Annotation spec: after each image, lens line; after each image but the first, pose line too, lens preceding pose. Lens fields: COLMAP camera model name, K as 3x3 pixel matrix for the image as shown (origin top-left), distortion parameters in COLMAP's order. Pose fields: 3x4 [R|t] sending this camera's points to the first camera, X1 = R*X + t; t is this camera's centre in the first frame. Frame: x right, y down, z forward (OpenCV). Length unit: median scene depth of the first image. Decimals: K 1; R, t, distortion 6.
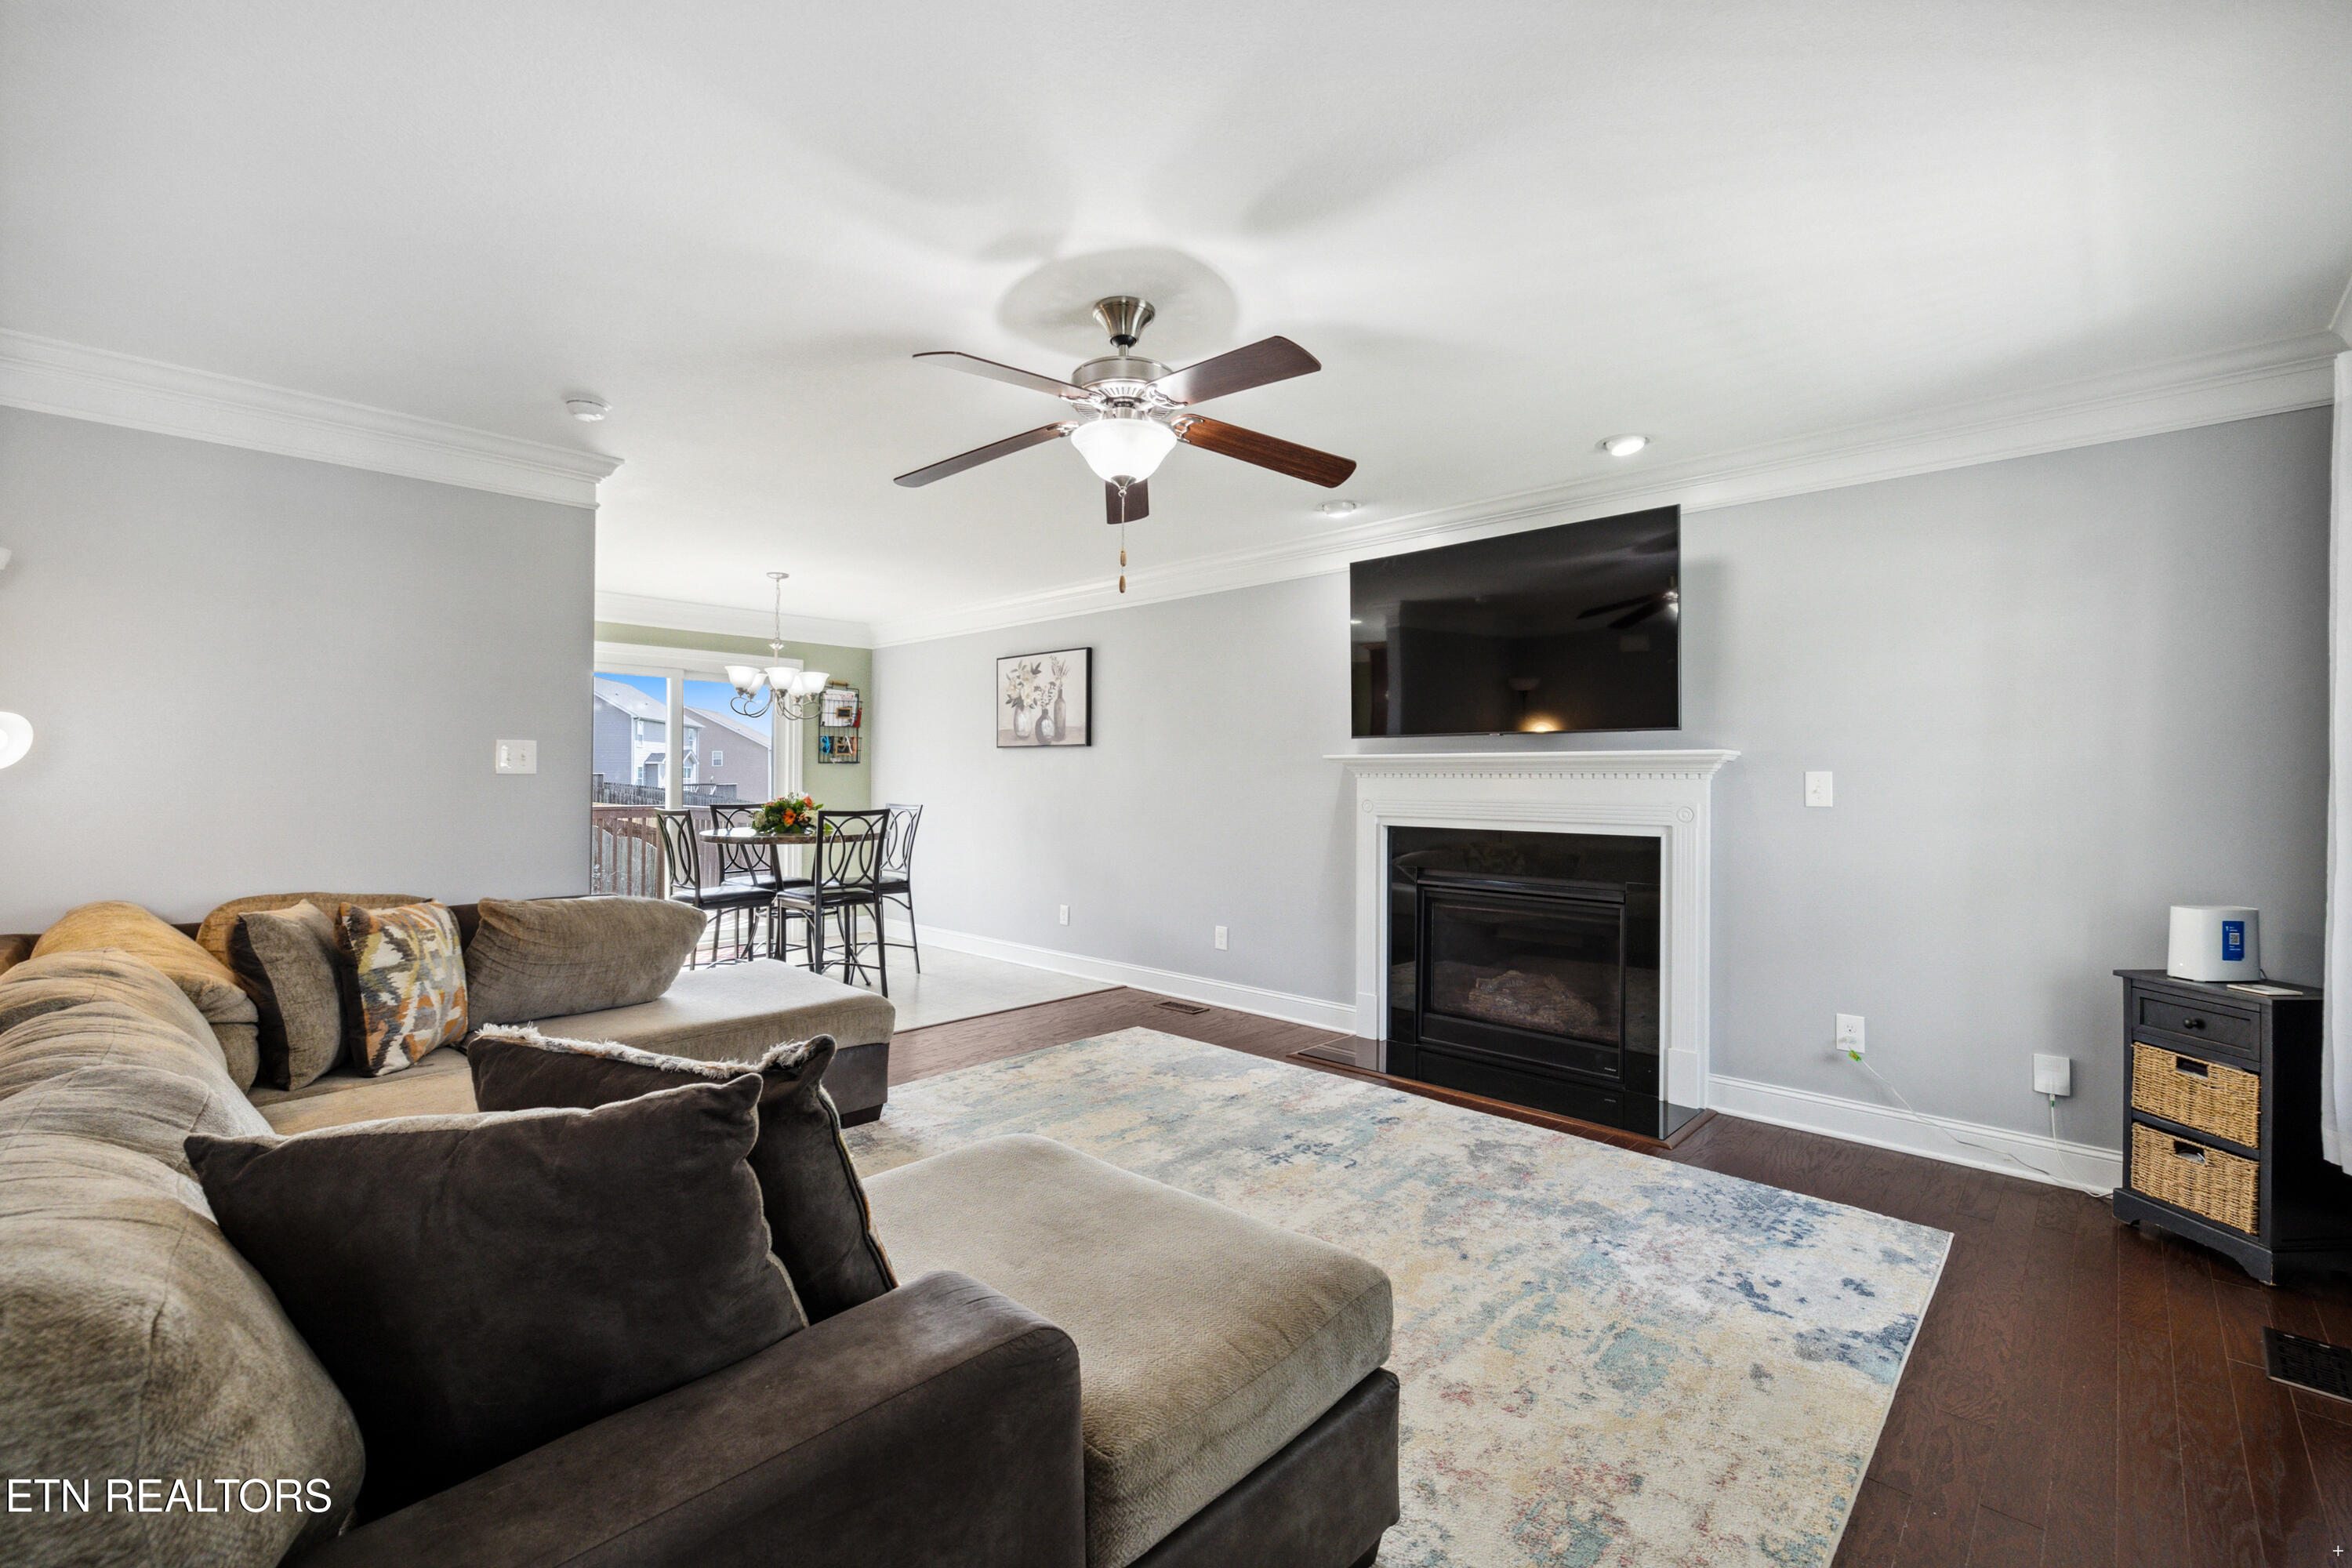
lens RADIAL K [[997.9, 0, 1151.3], [0, 997.9, 779.9], [0, 0, 1]] dist [0.001288, -0.000628]
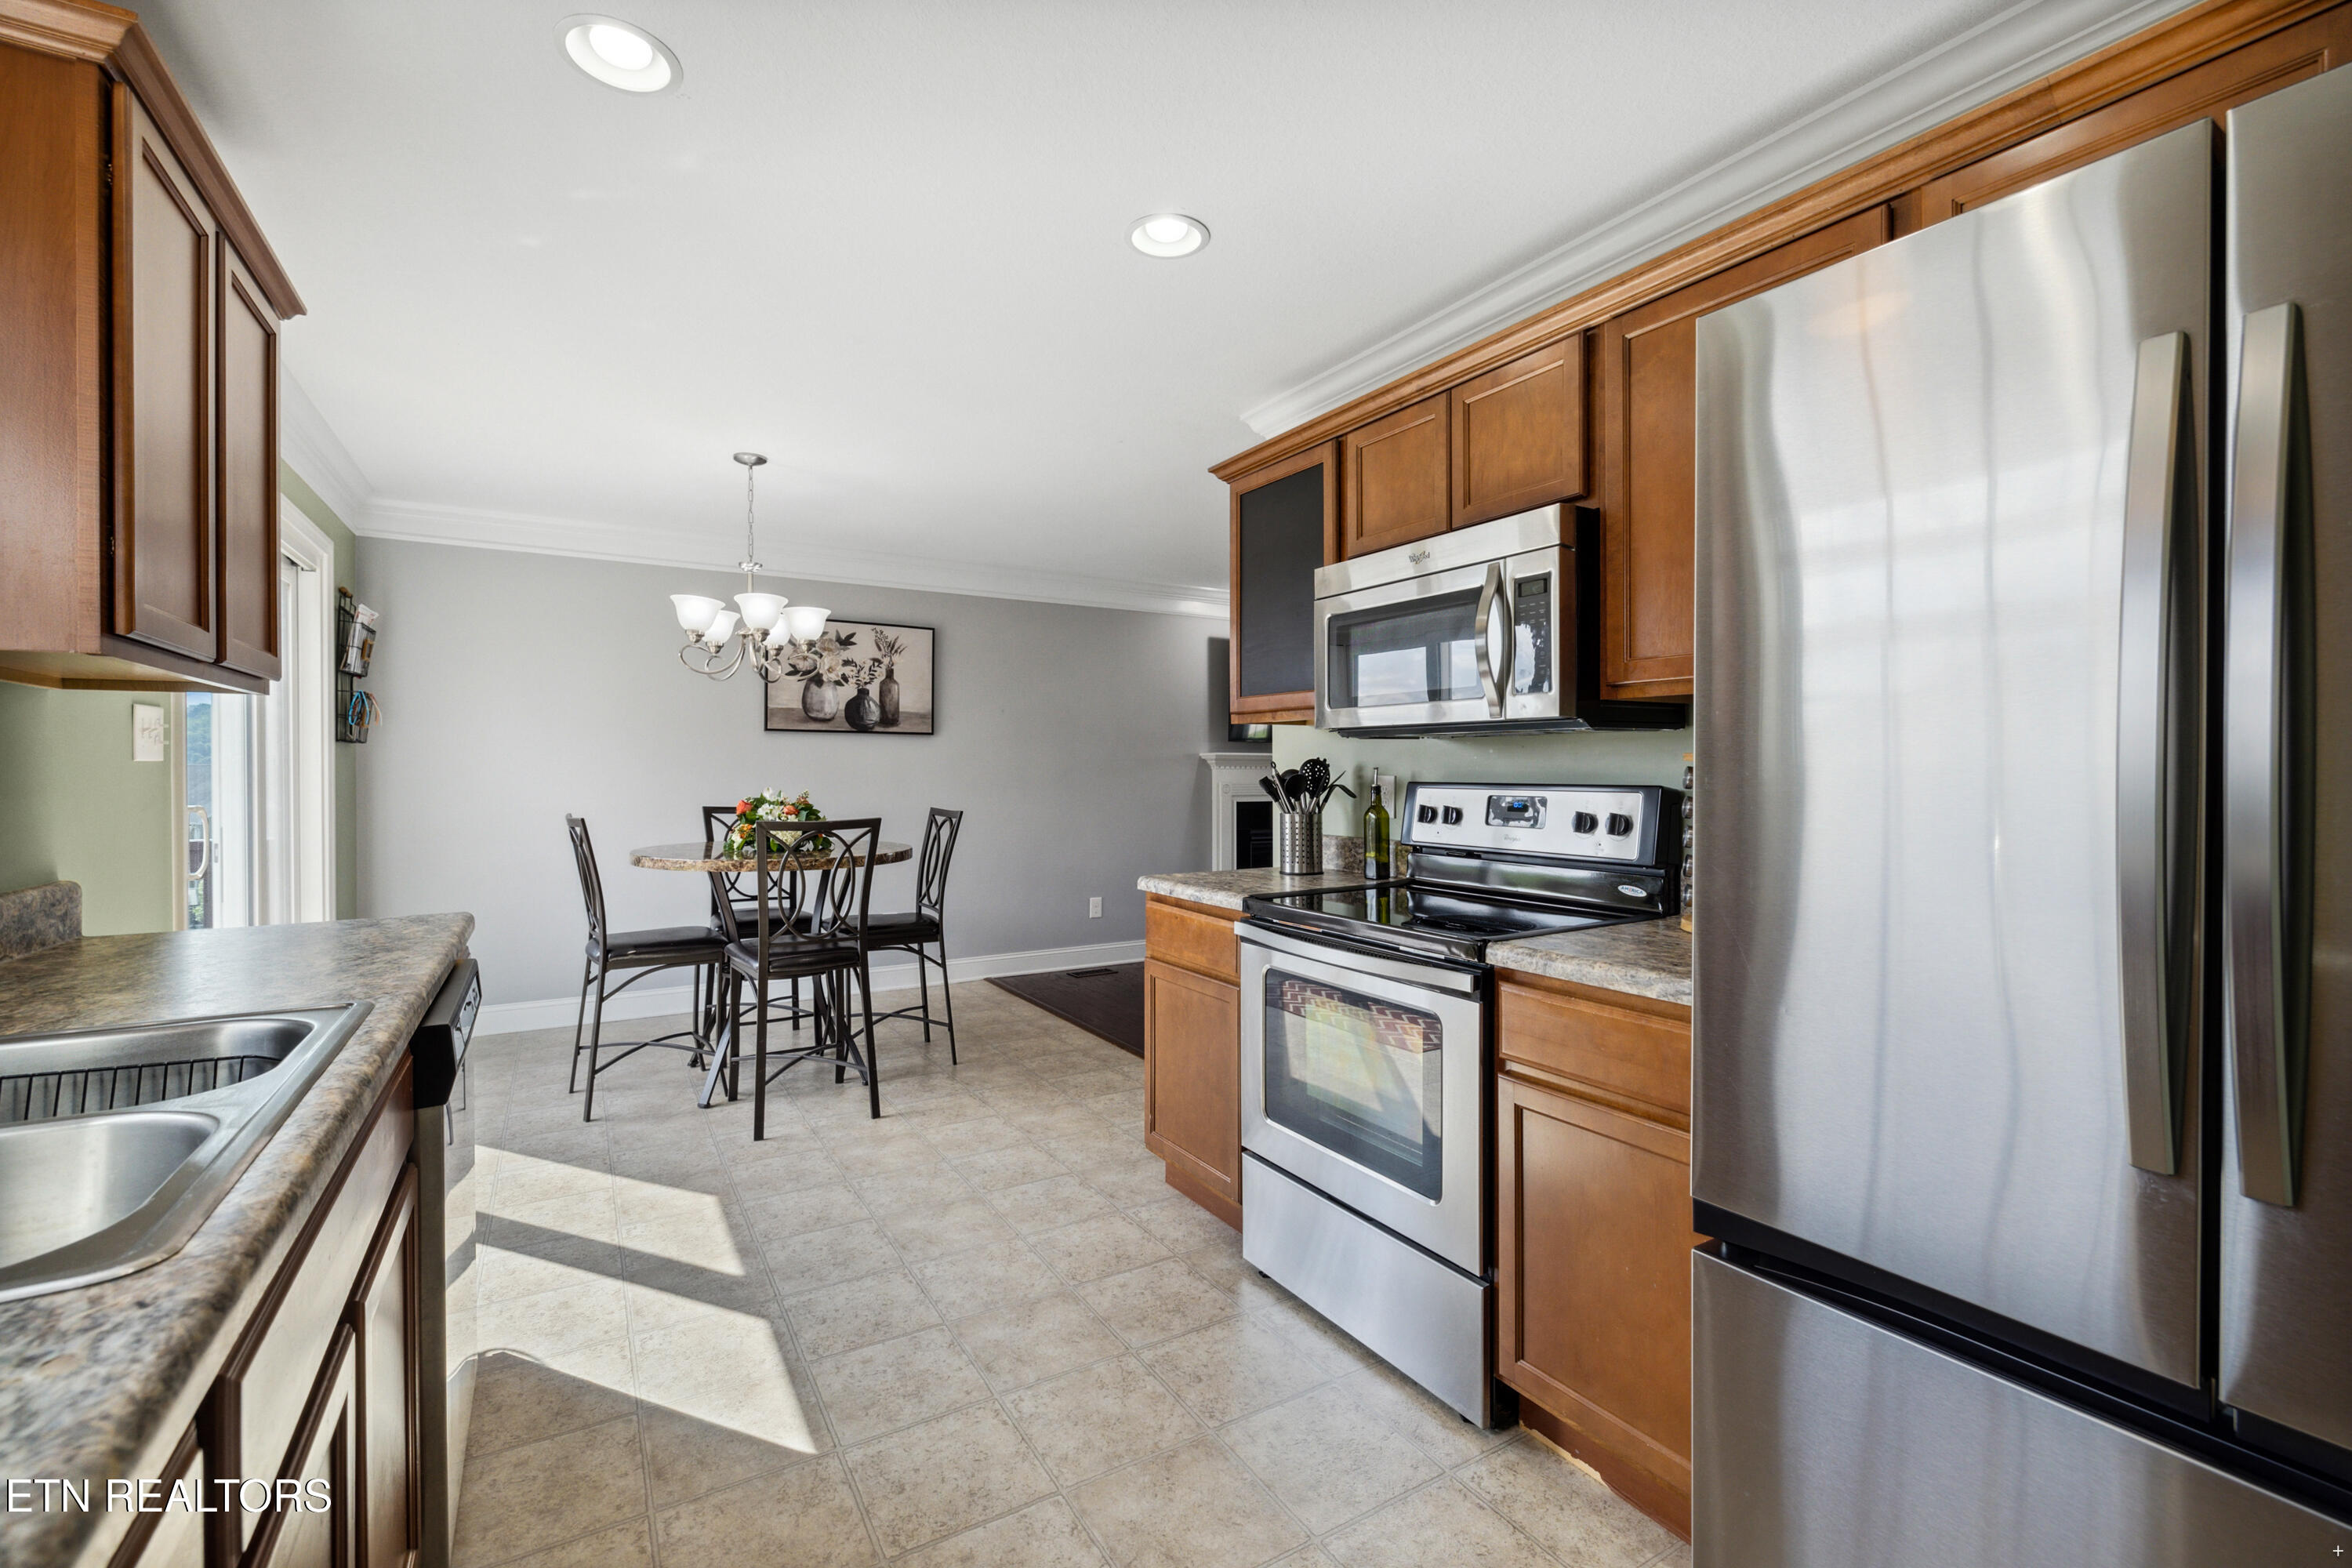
lens RADIAL K [[997.9, 0, 1168.9], [0, 997.9, 781.1], [0, 0, 1]] dist [0.001288, -0.000628]
pose [[0.252231, -0.012040, 0.967592, -1.526150], [-0.000641, 0.999920, 0.012609, -0.004378], [-0.967667, -0.003800, 0.252203, 0.927358]]
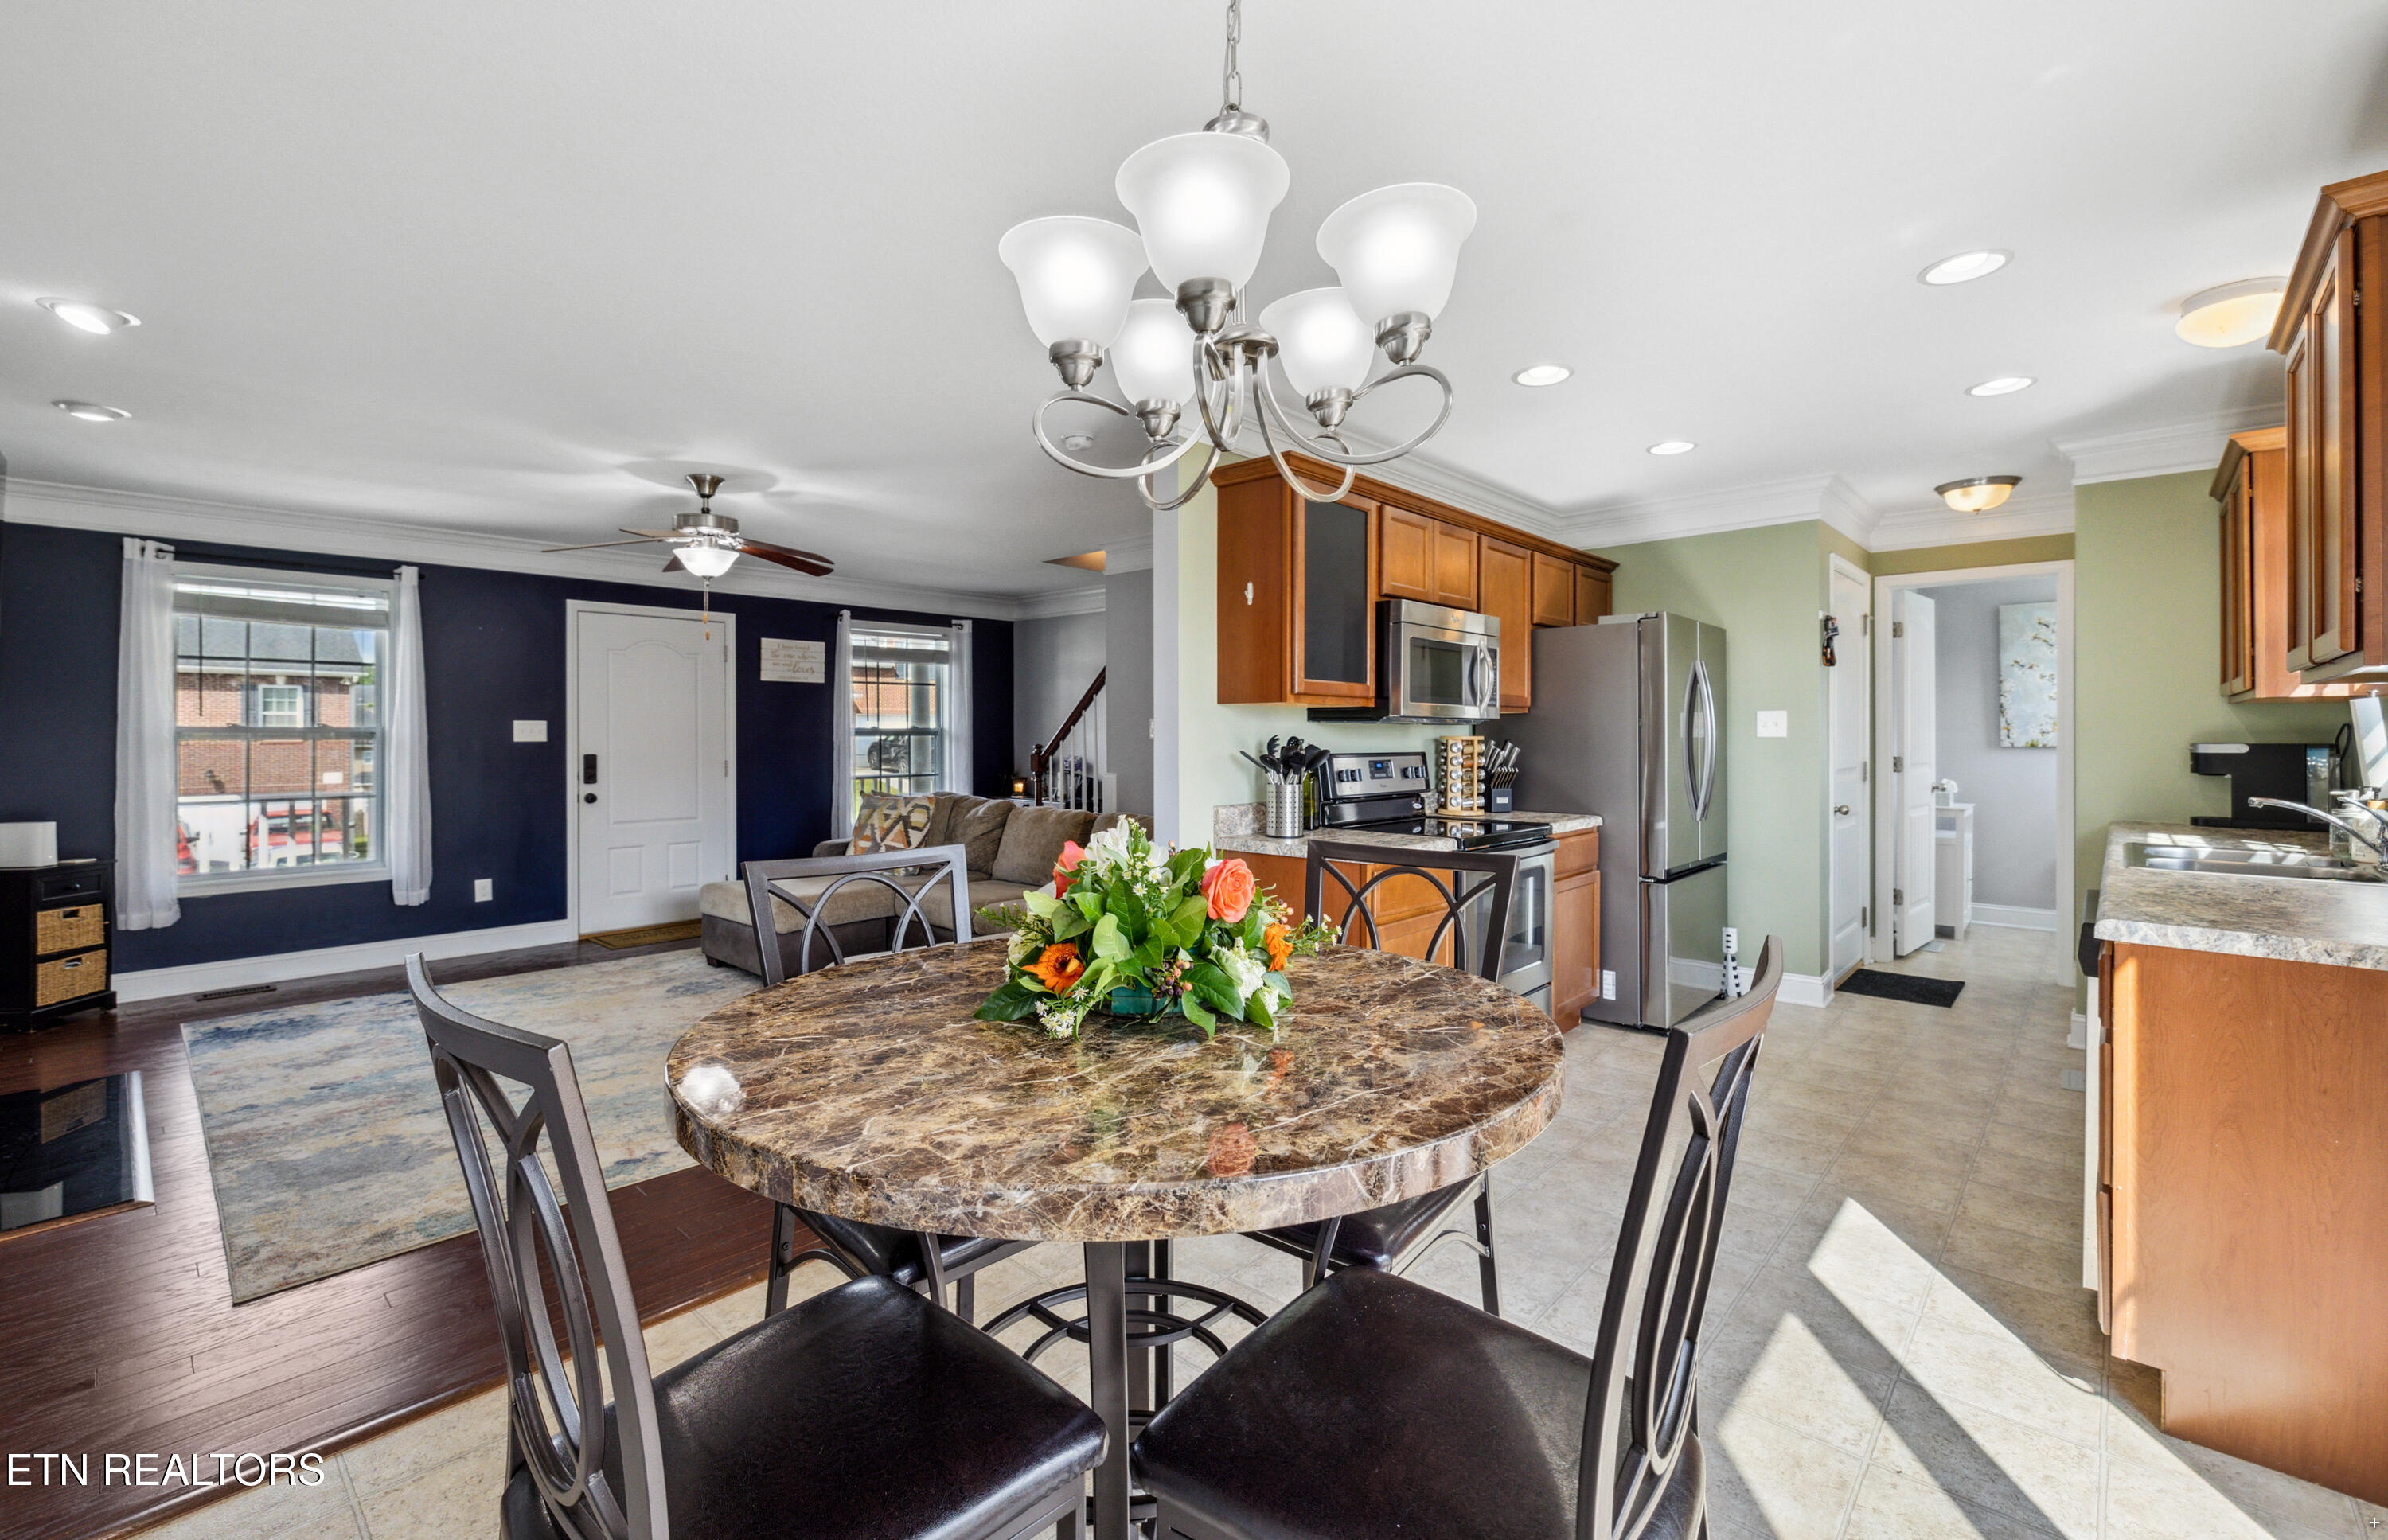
lens RADIAL K [[1002.6, 0, 1199.0], [0, 1002.6, 733.1], [0, 0, 1]] dist [-0.002991, 0.000098]
pose [[-0.999298, -0.001214, -0.037433, -0.580711], [-0.001057, 0.999991, -0.004209, -0.010284], [0.037438, -0.004166, -0.999290, 1.971498]]
